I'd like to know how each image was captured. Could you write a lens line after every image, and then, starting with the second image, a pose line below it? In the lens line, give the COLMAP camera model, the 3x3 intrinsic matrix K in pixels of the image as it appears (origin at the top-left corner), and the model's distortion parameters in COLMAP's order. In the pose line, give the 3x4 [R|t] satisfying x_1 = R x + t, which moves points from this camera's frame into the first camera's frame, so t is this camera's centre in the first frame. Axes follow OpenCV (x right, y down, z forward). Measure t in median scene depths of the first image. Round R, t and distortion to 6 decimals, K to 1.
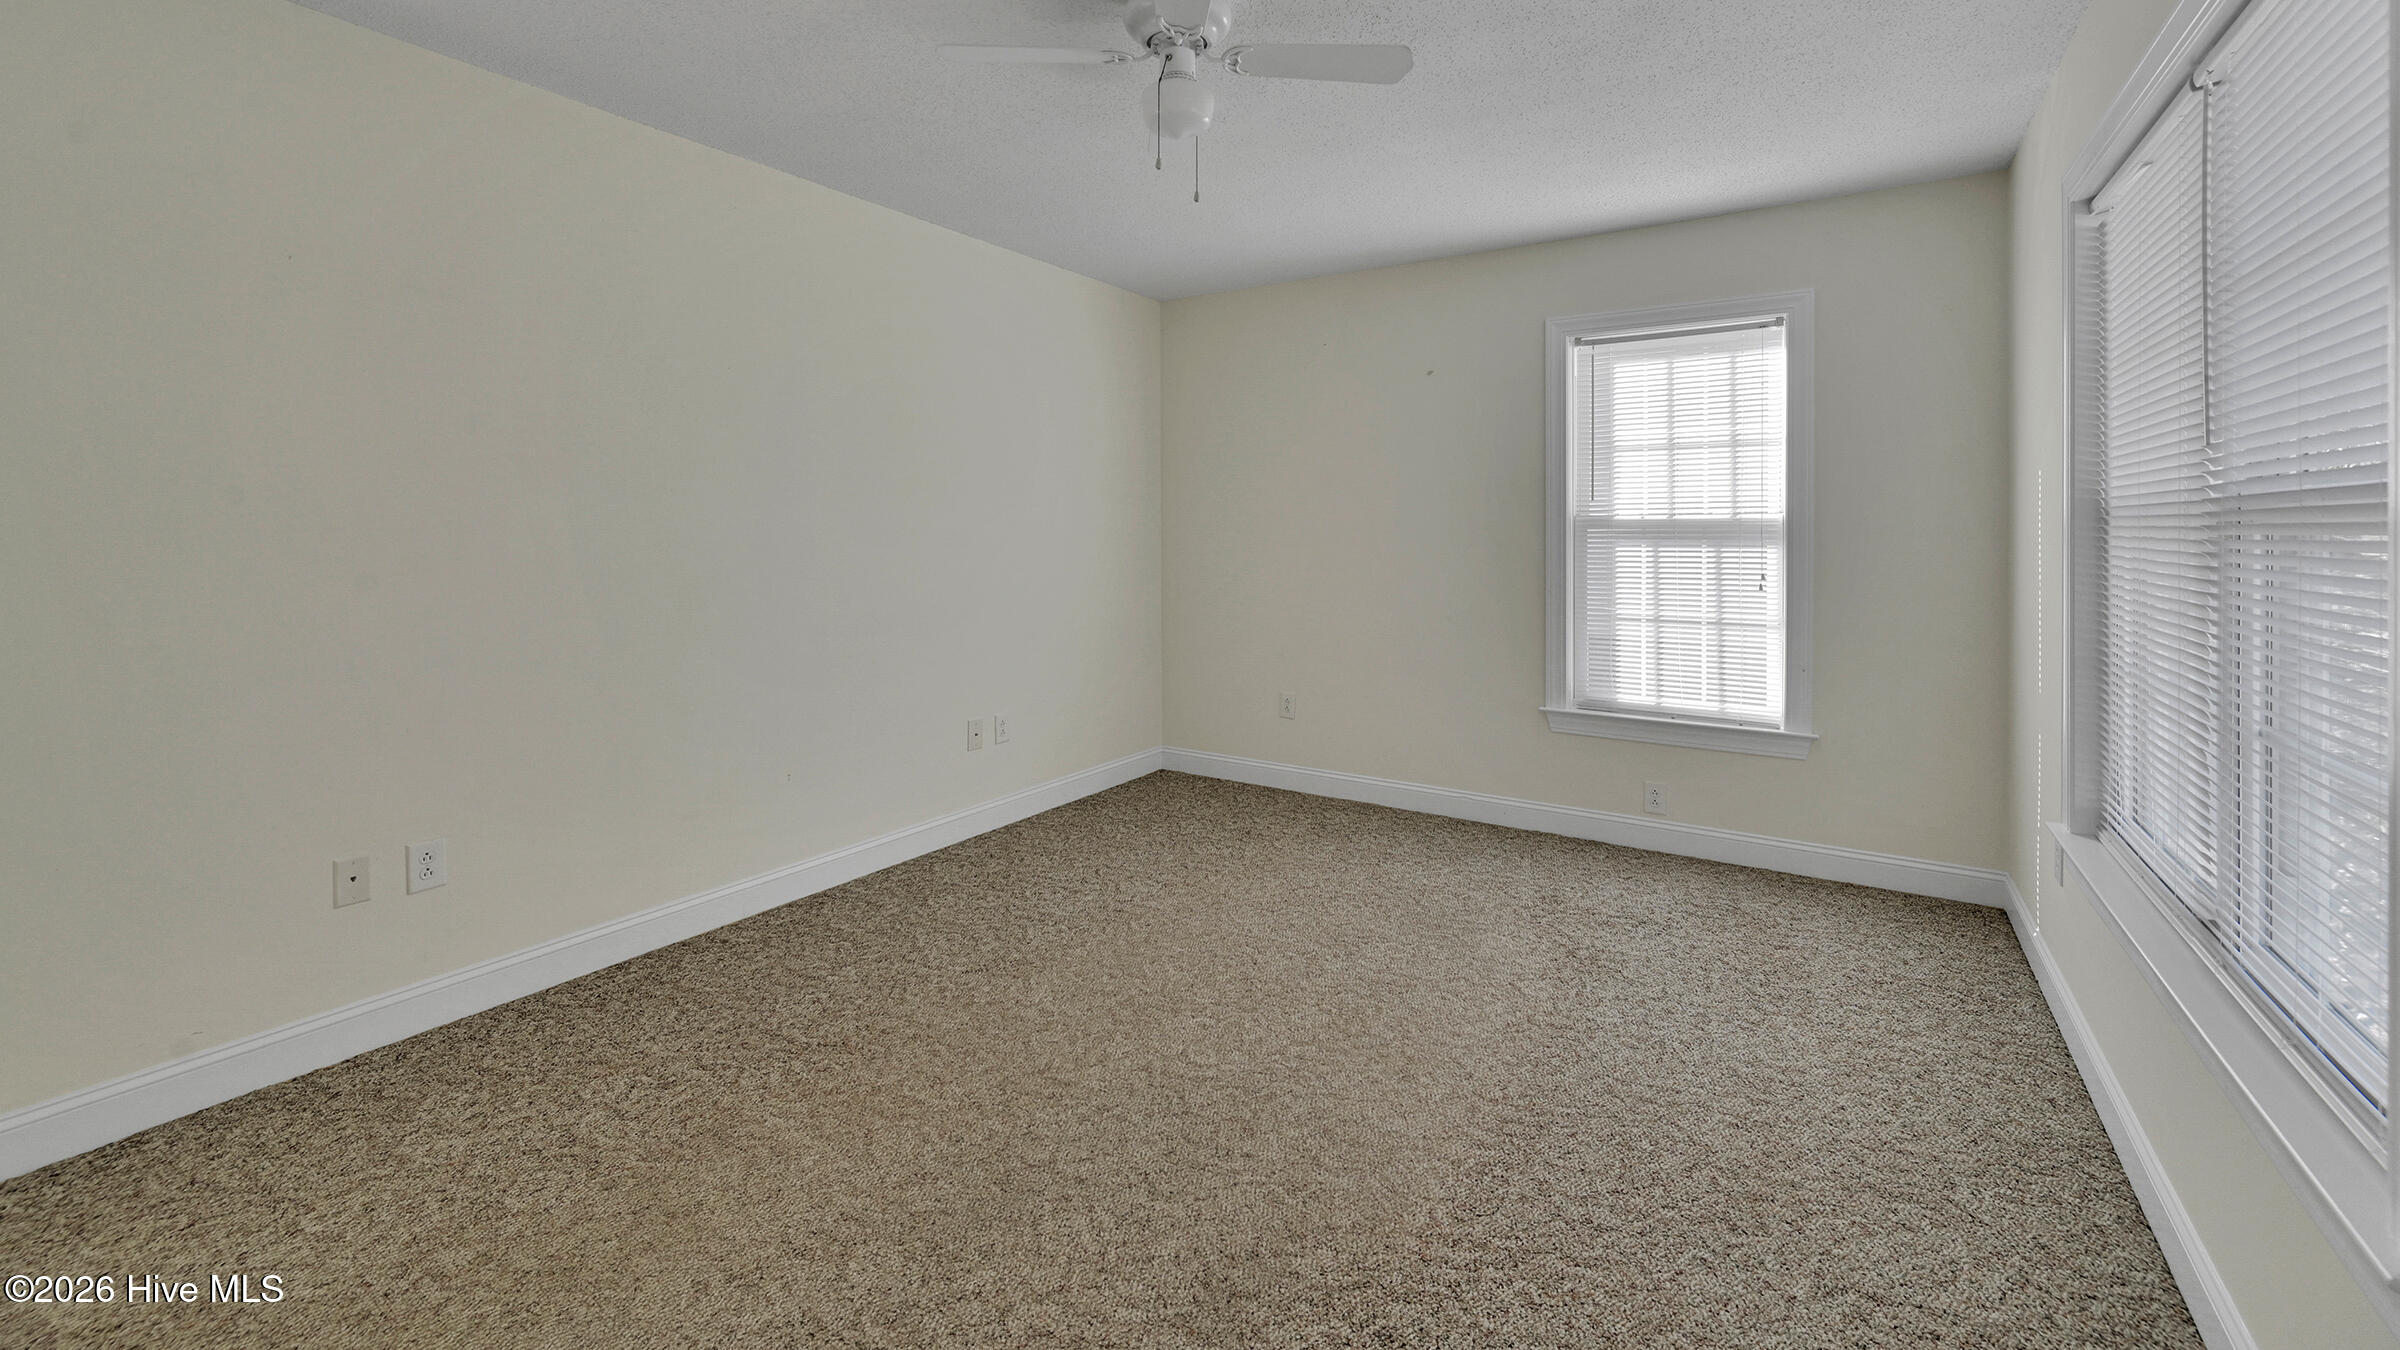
lens RADIAL K [[947.2, 0, 1206.9], [0, 947.2, 672.8], [0, 0, 1]] dist [0.000273, -0.000015]
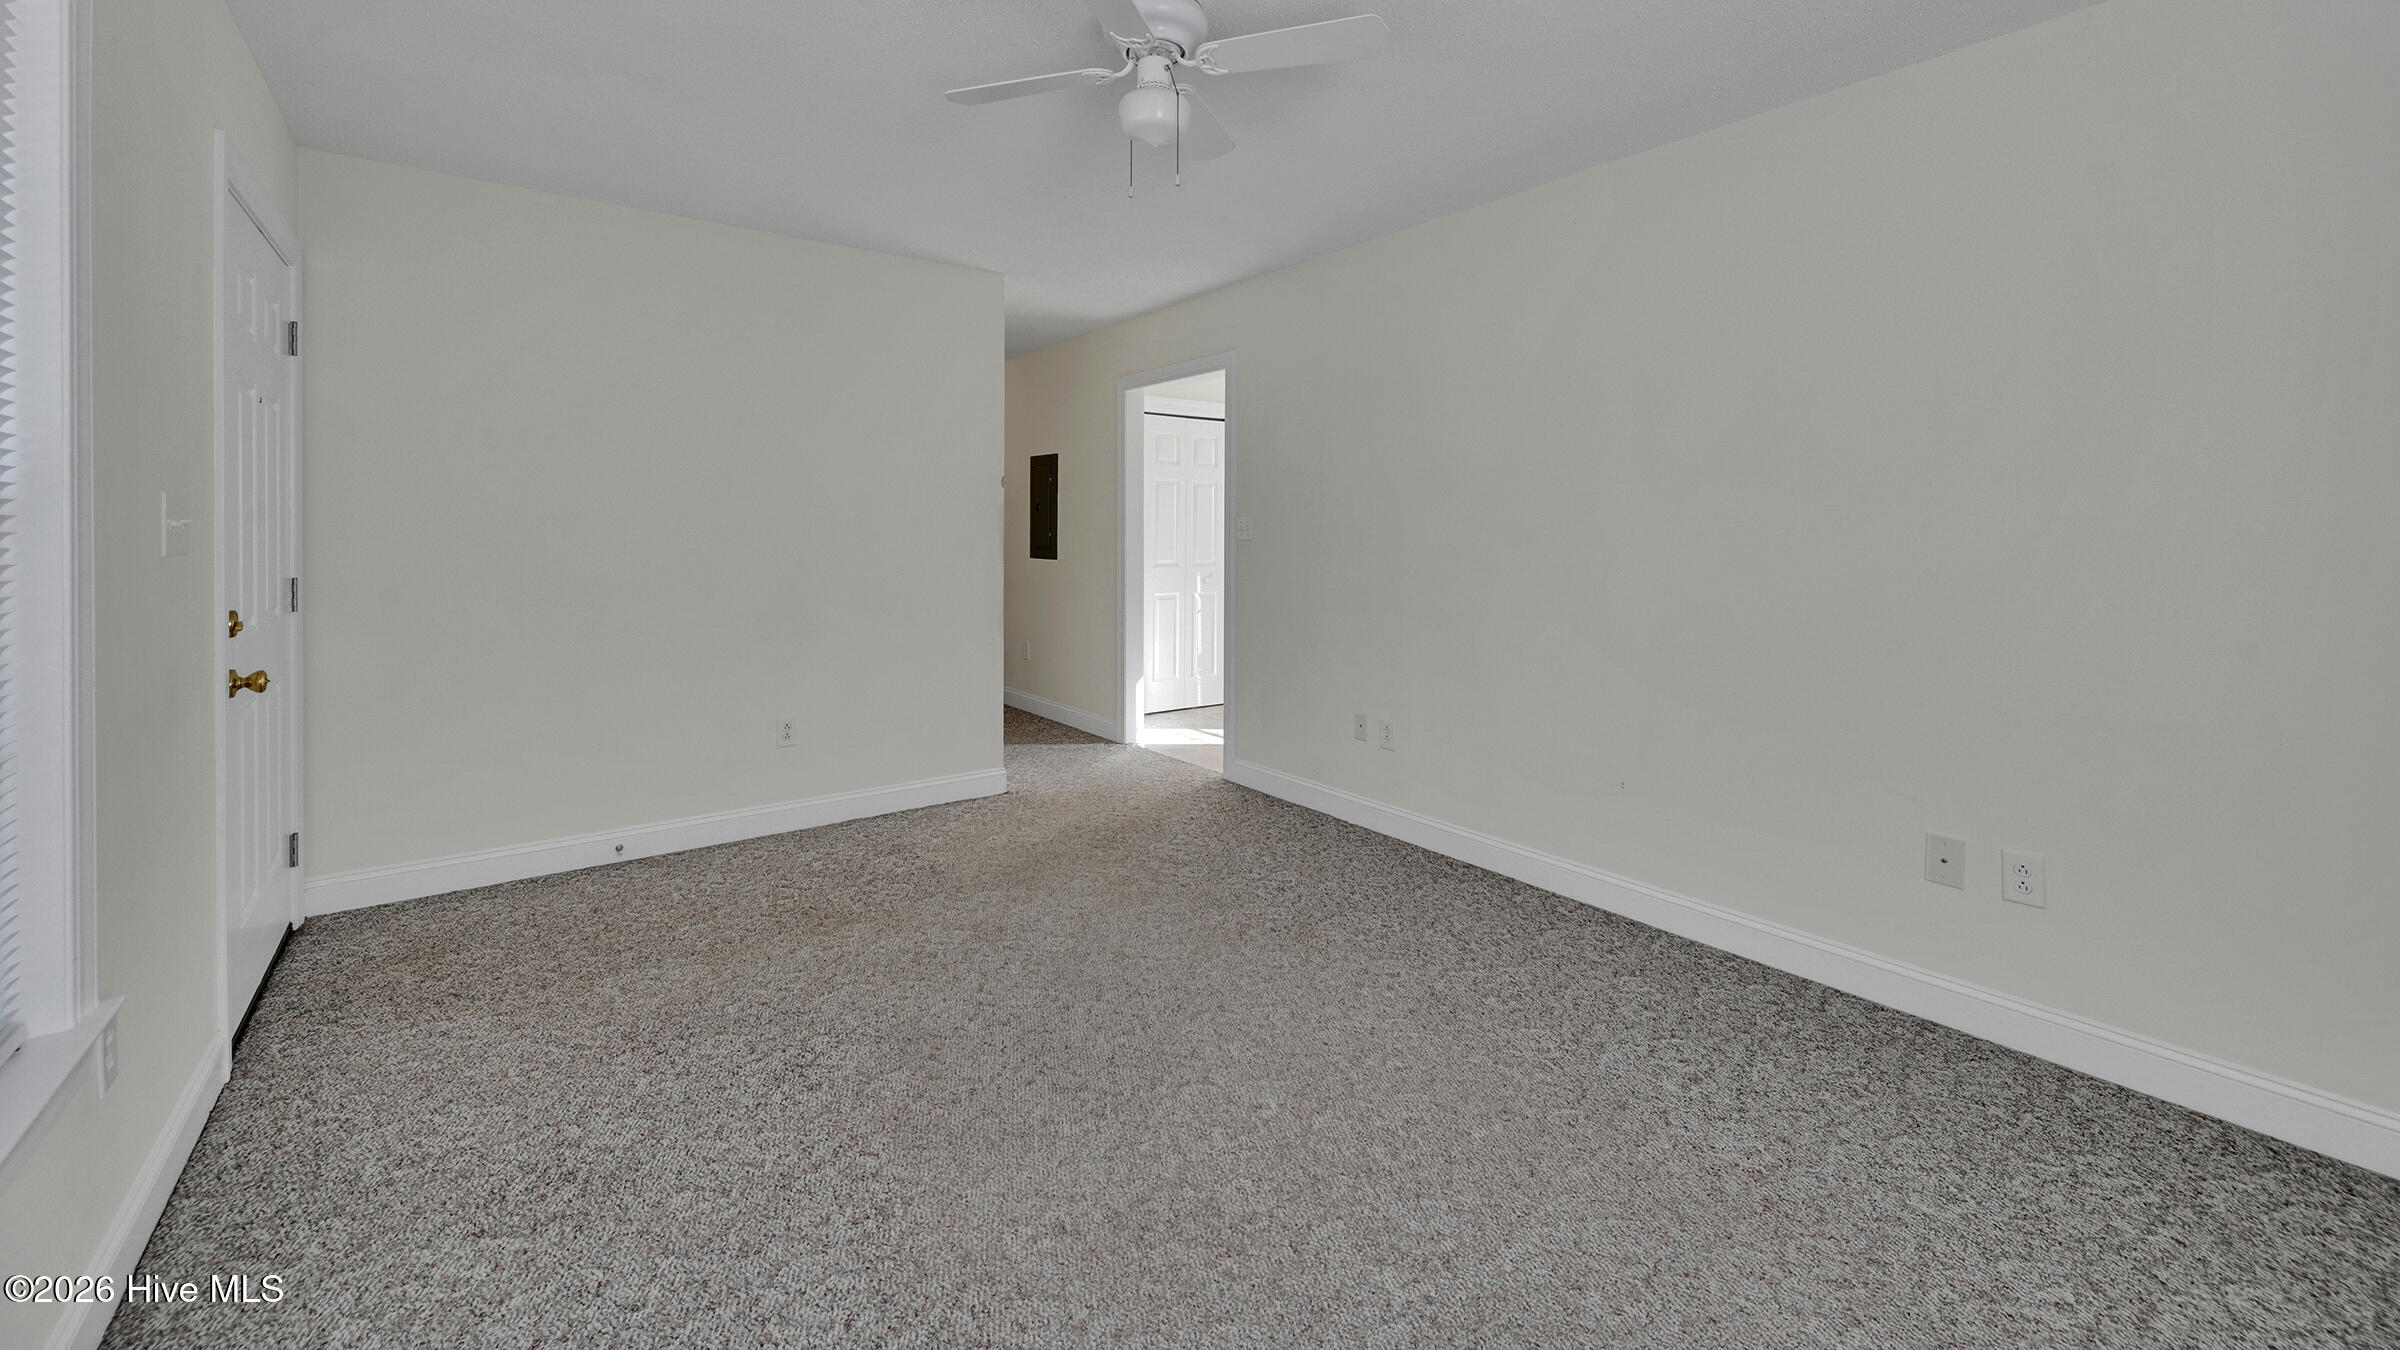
lens RADIAL K [[947.2, 0, 1206.9], [0, 947.2, 672.8], [0, 0, 1]] dist [0.000273, -0.000015]
pose [[-0.345313, 0.138817, -0.928164, 0.822506], [-0.139010, 0.970525, 0.196870, -0.186058], [0.928135, 0.197006, -0.315838, 1.256757]]
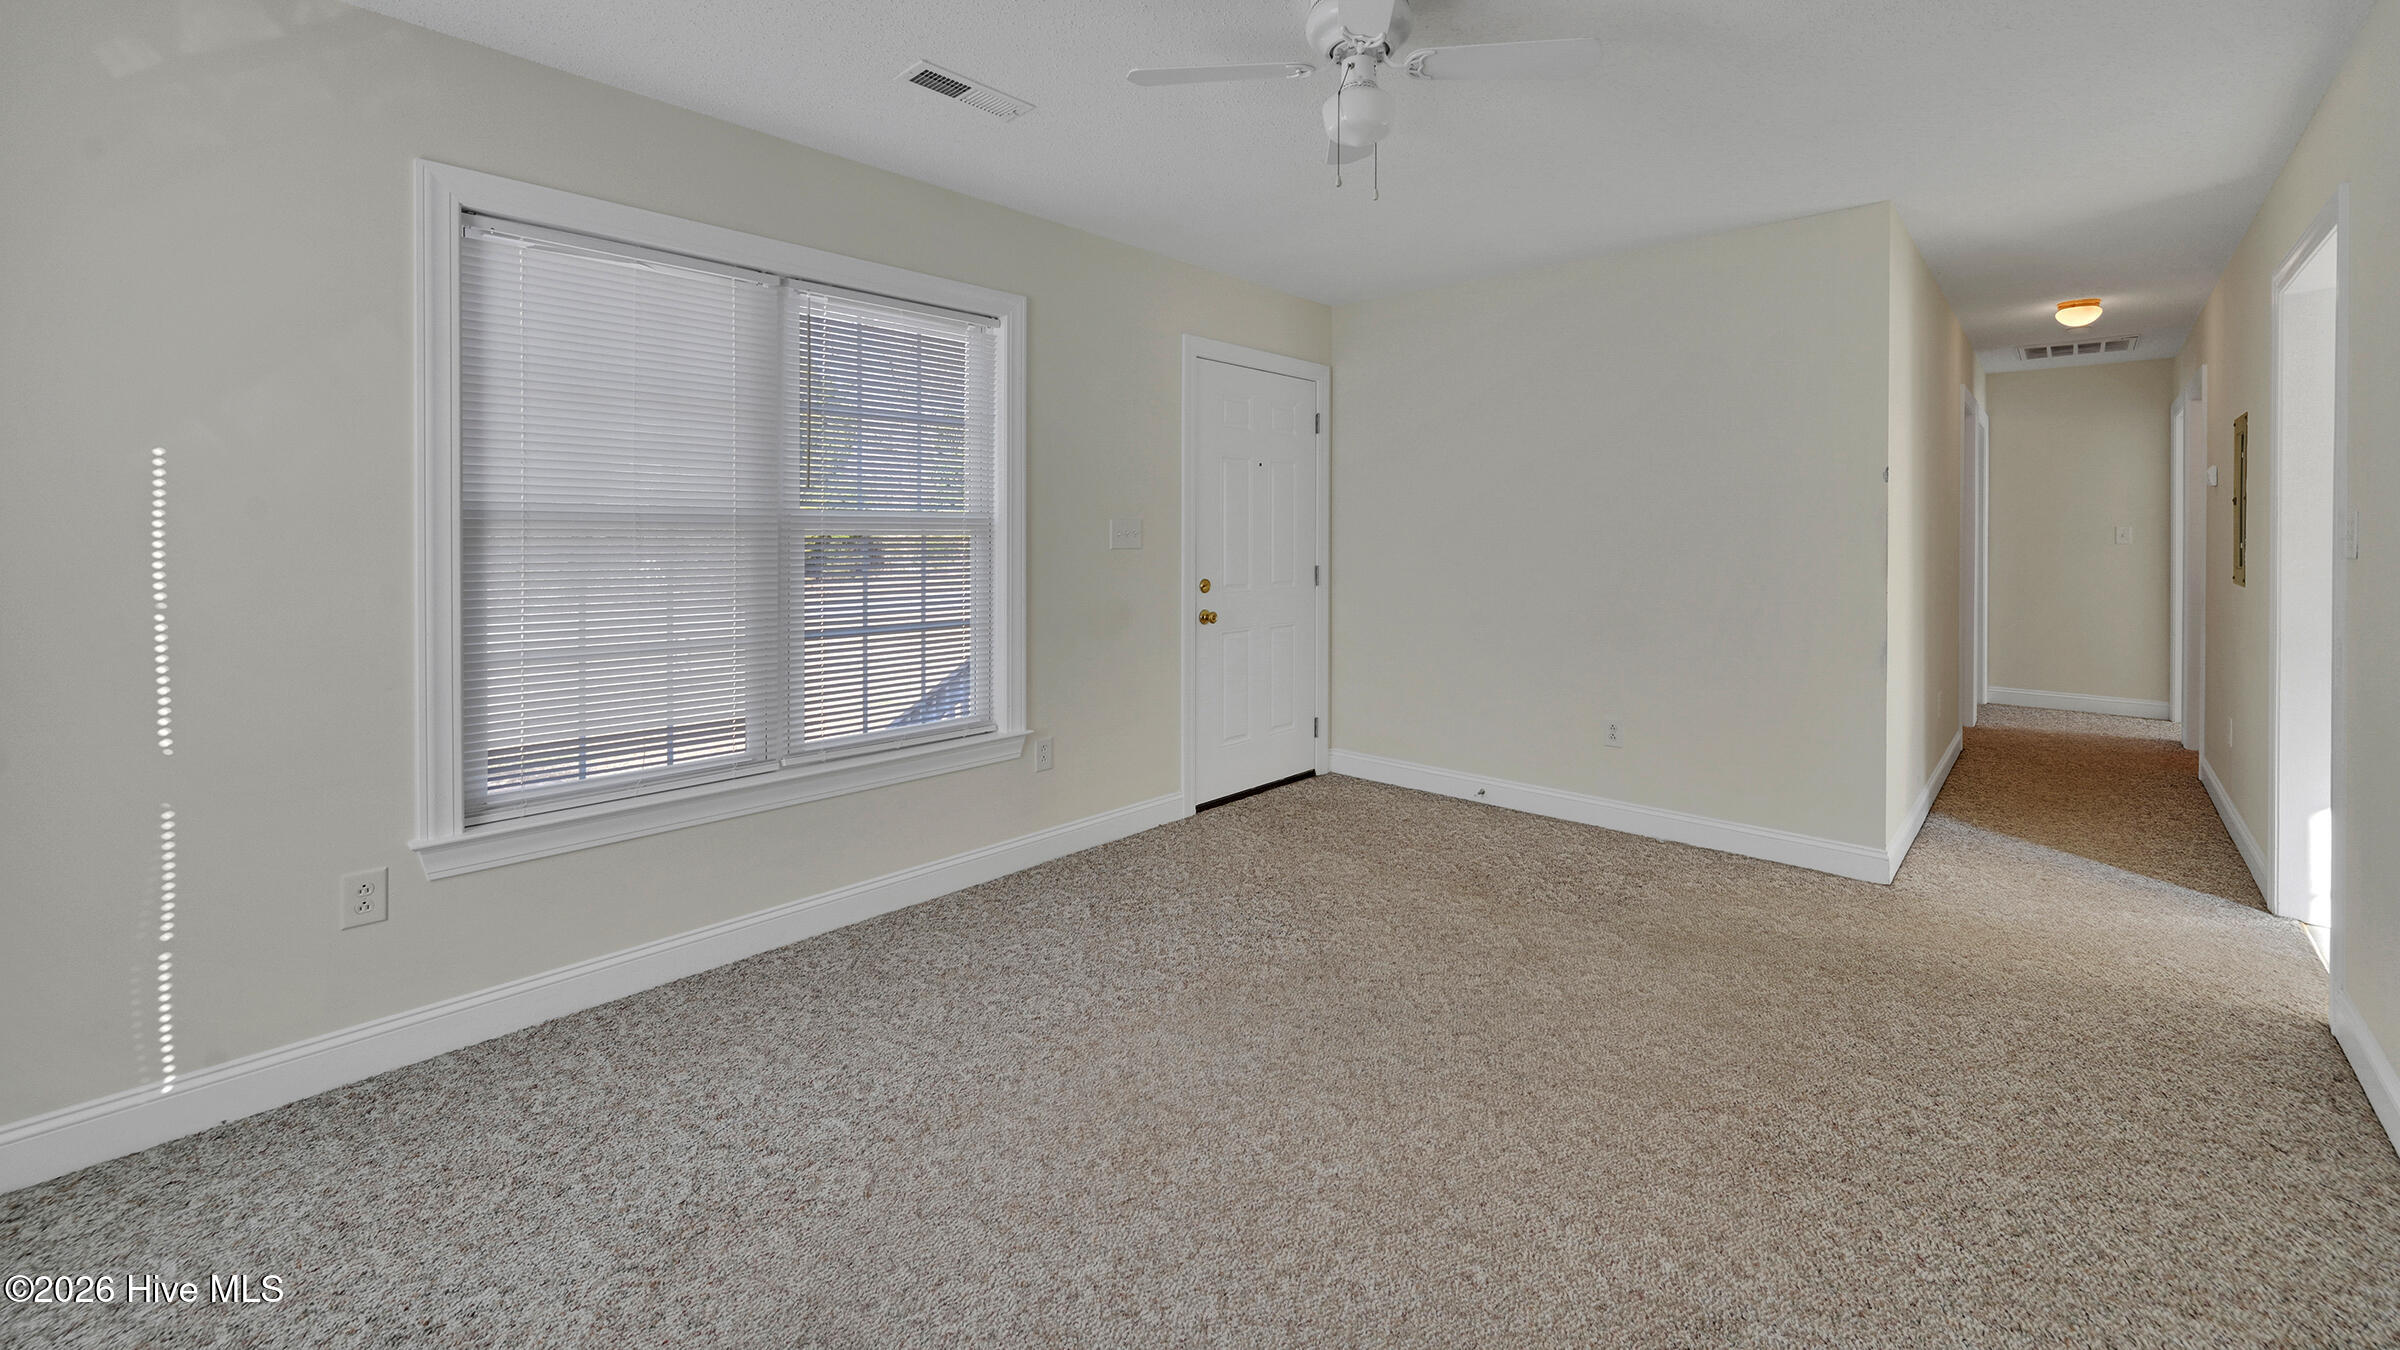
lens RADIAL K [[947.2, 0, 1206.9], [0, 947.2, 672.8], [0, 0, 1]] dist [0.000273, -0.000015]
pose [[-0.984695, -0.026815, 0.172212, -0.034699], [0.023570, 0.958528, 0.284023, -0.268860], [-0.172687, 0.283735, -0.943225, 1.802419]]
